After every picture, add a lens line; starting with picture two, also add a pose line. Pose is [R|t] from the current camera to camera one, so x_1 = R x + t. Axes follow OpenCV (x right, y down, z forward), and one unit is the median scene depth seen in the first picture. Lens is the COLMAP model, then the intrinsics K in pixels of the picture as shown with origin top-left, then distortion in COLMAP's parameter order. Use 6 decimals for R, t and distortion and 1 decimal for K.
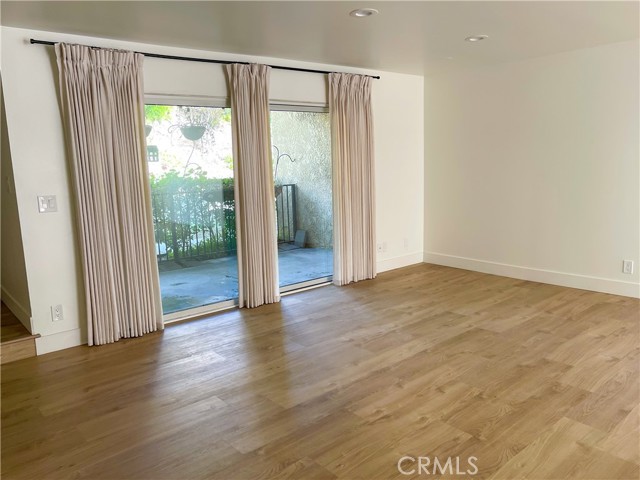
lens RADIAL K [[504.6, 0, 320.0], [0, 504.6, 240.0], [0, 0, 1]] dist [-0.003216, -0.000112]
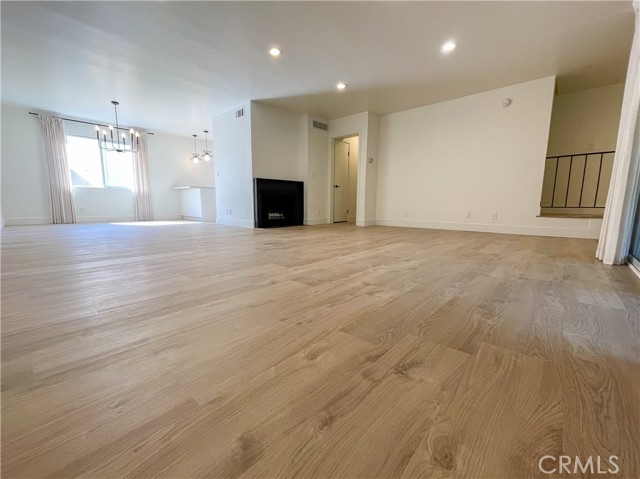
lens RADIAL K [[262.1, 0, 320.0], [0, 262.1, 239.5], [0, 0, 1]] dist [0.010039, -0.000283]
pose [[-0.990942, 0.040795, -0.127944, 0.286238], [0.000706, 0.954311, 0.298815, -0.023088], [0.134289, 0.296018, -0.945695, 1.317729]]
